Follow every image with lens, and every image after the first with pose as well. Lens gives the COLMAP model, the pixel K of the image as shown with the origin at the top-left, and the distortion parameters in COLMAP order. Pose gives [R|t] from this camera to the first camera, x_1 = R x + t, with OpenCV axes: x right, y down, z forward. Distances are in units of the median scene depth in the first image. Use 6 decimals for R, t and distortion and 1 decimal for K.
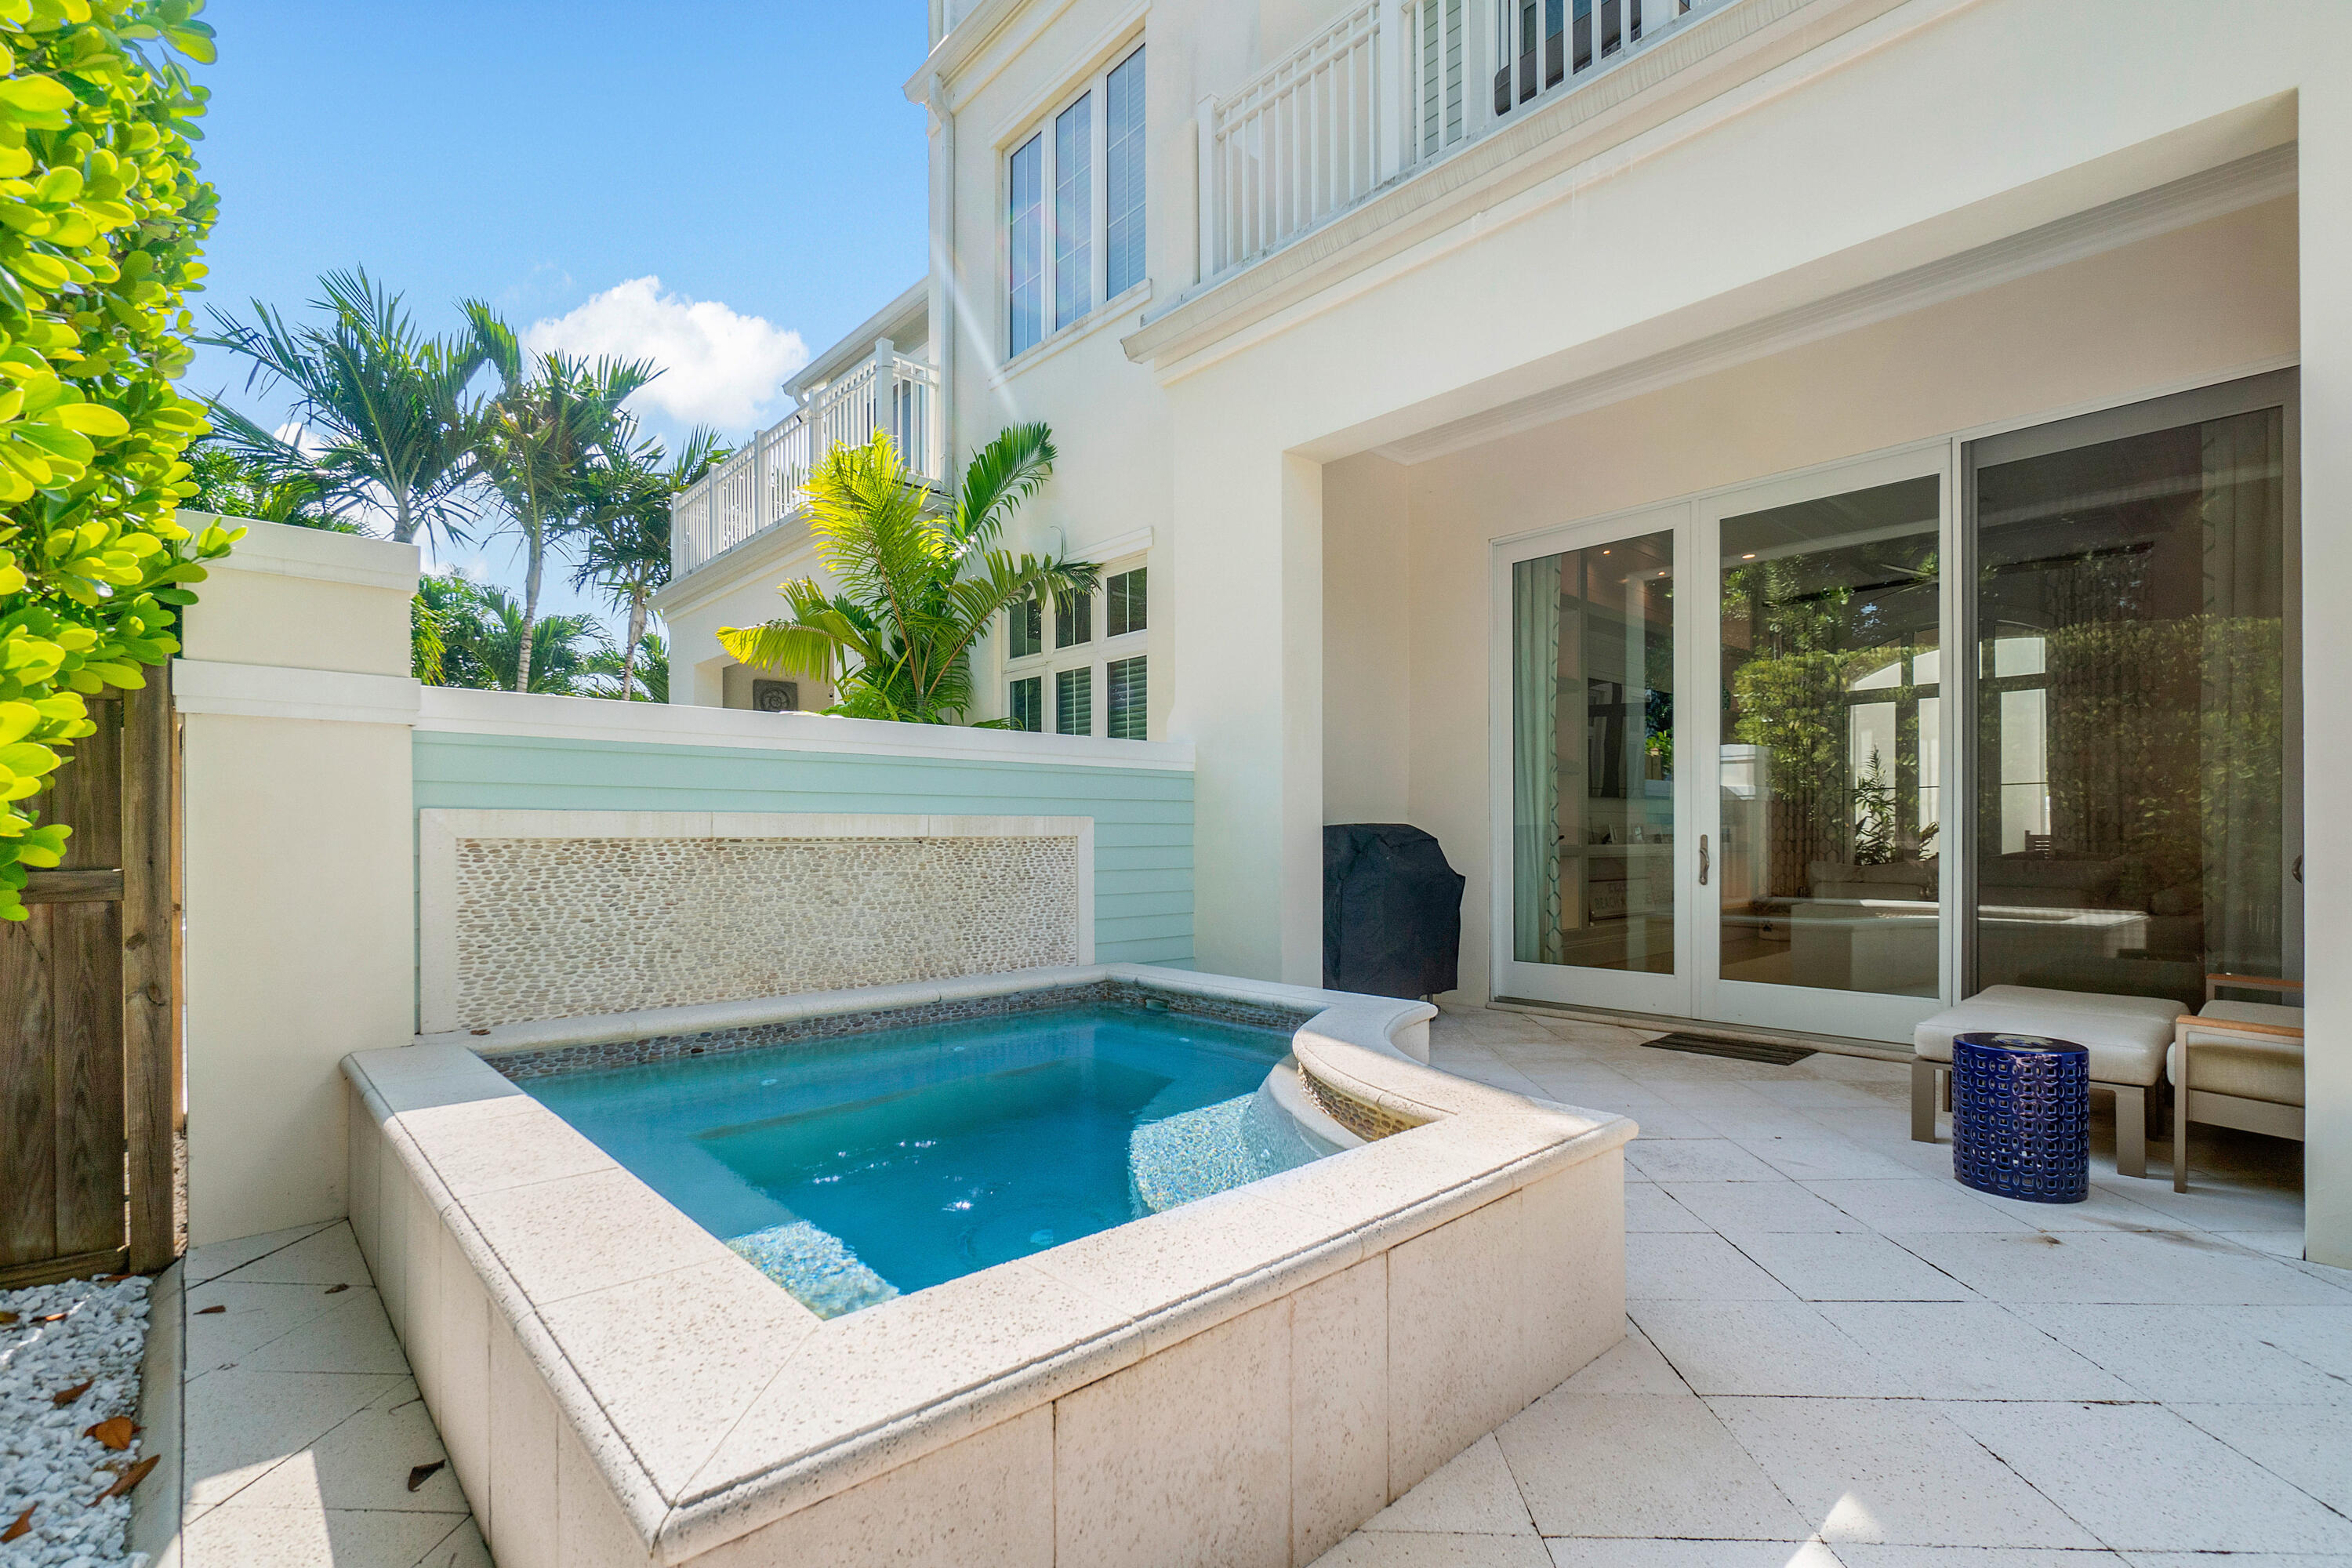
lens RADIAL K [[1047.5, 0, 1175.8], [0, 1047.5, 835.3], [0, 0, 1]] dist [-0.016086, 0.000234]
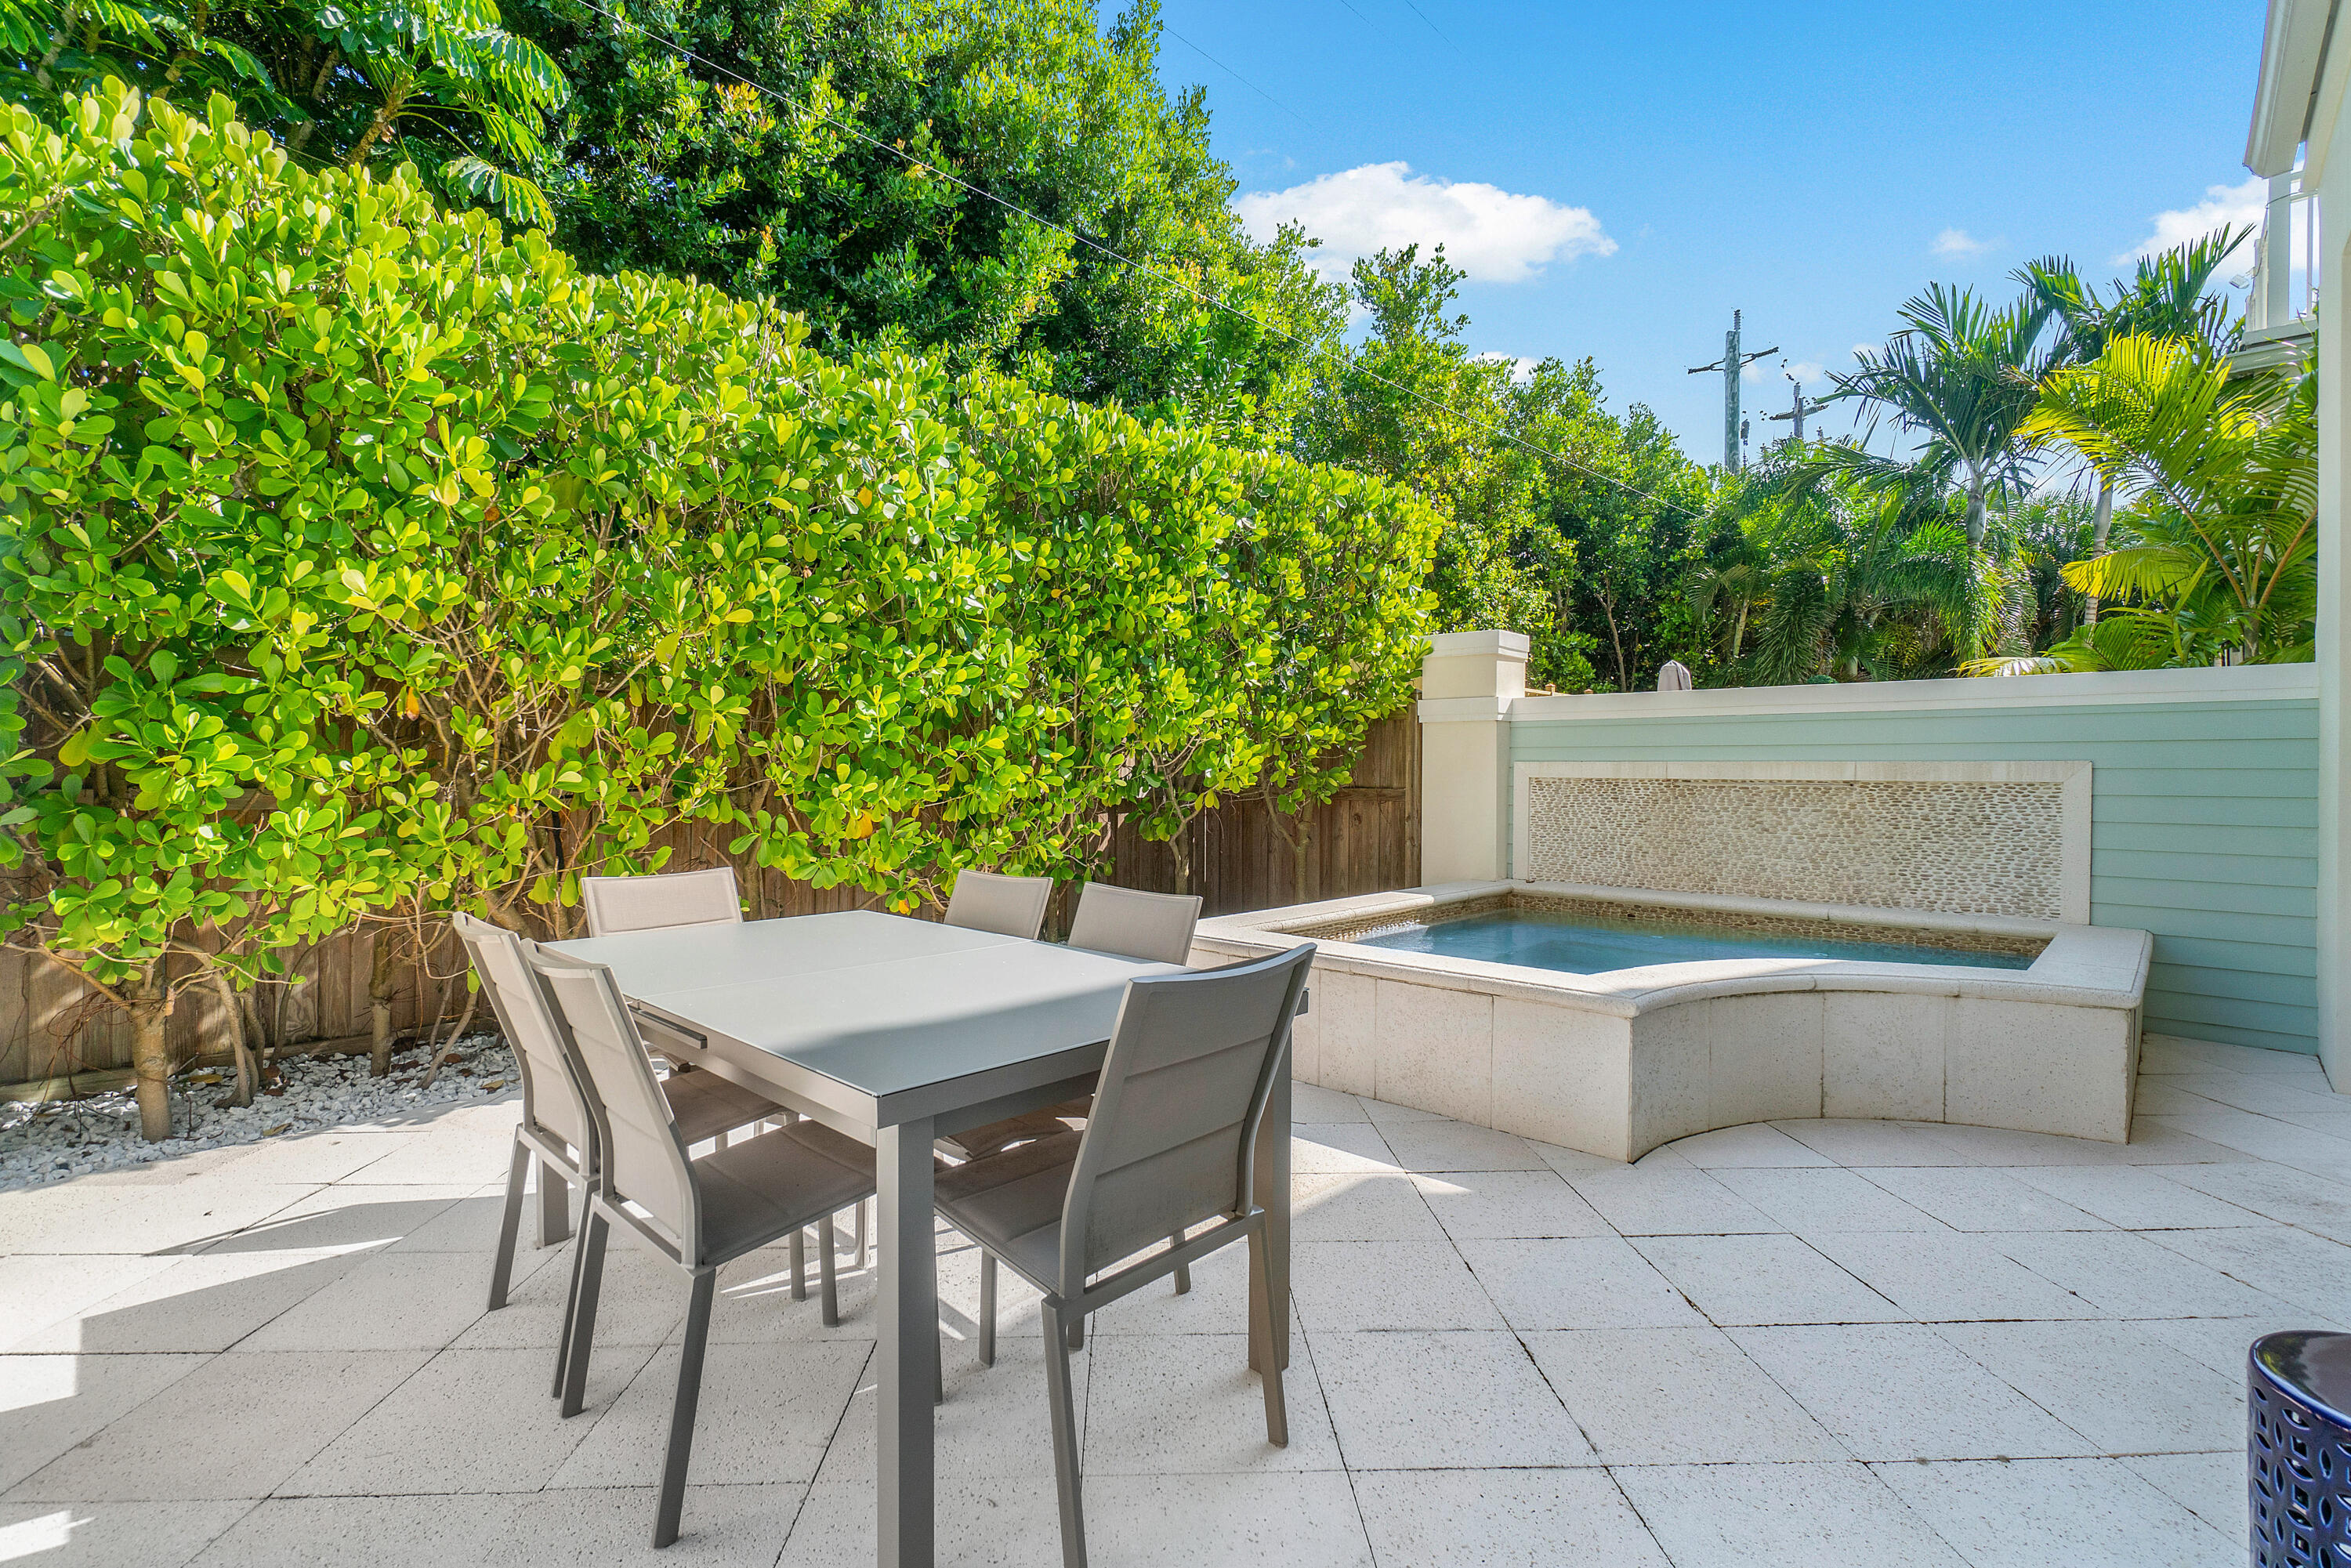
lens RADIAL K [[1070.4, 0, 1181.5], [0, 1070.4, 774.1], [0, 0, 1]] dist [0.001610, 0.000290]
pose [[0.081911, 0.007845, -0.996609, 0.856237], [-0.006139, 0.999954, 0.007366, -0.009692], [0.996621, 0.005515, 0.081955, 0.157059]]
